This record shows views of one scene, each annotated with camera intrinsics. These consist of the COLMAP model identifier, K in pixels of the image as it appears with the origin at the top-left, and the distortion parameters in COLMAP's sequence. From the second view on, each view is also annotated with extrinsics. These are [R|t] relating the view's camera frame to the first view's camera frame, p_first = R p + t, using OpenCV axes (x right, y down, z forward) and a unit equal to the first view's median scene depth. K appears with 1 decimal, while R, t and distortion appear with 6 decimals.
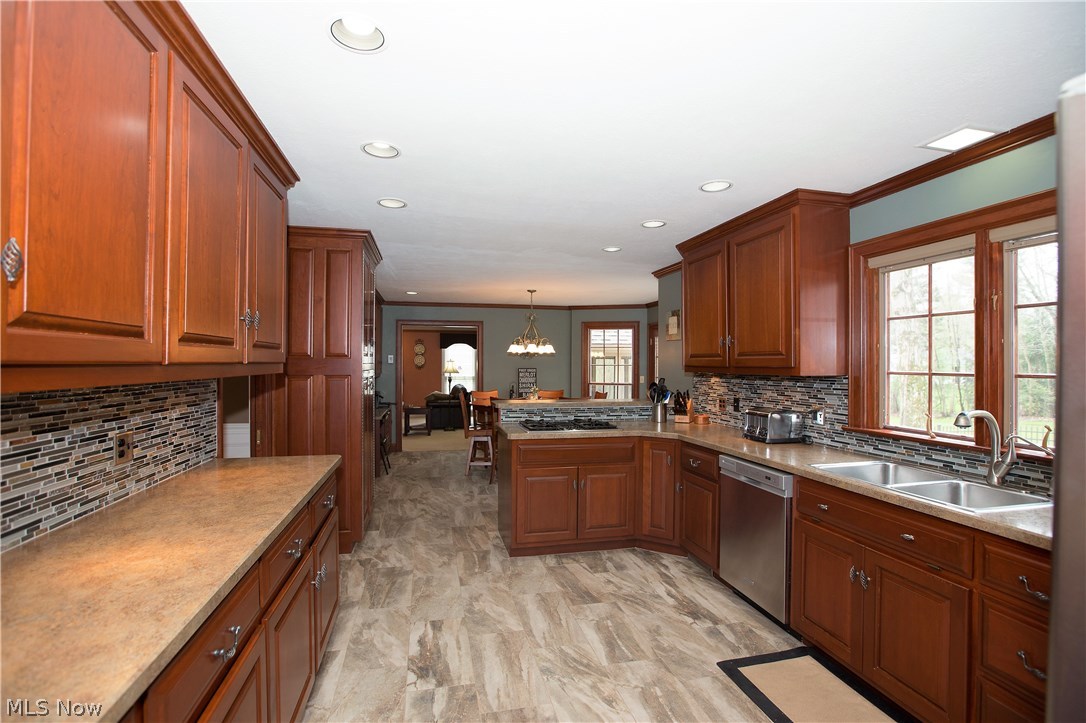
lens RADIAL K [[500.8, 0, 547.8], [0, 500.8, 363.9], [0, 0, 1]] dist [-0.000136, 0.000359]
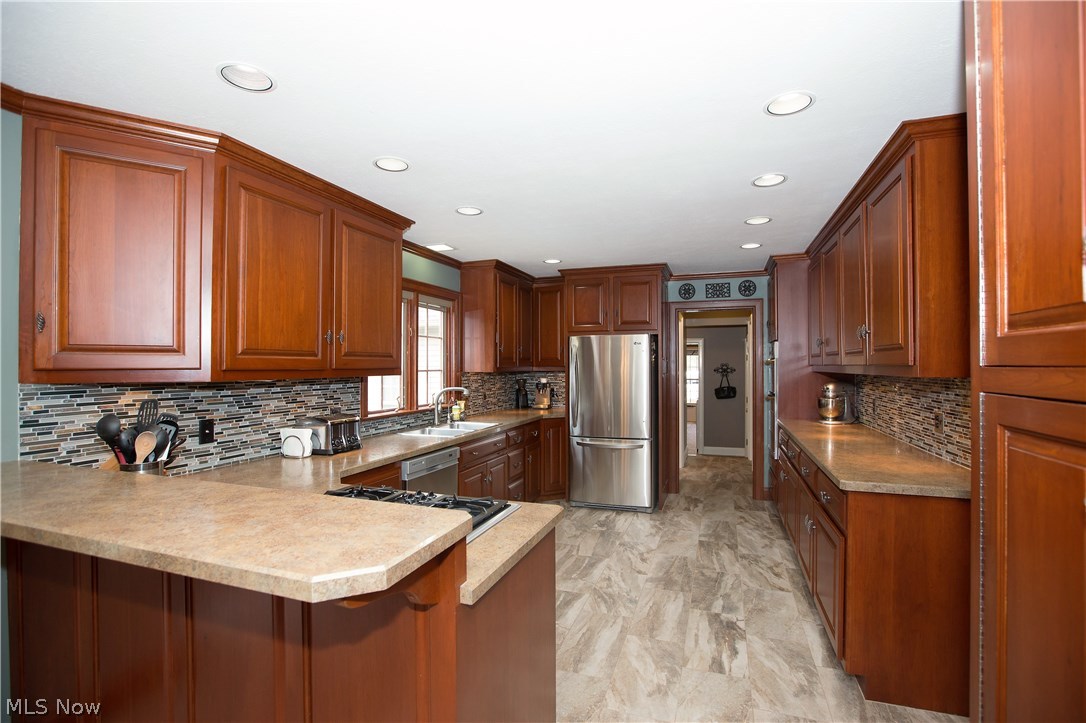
lens RADIAL K [[500.8, 0, 548.6], [0, 500.8, 360.0], [0, 0, 1]] dist [-0.000136, 0.000359]
pose [[-0.840963, 0.005138, 0.541067, -0.448013], [-0.000219, 0.999952, -0.009837, -0.000535], [-0.541092, -0.008391, -0.840922, 1.889896]]
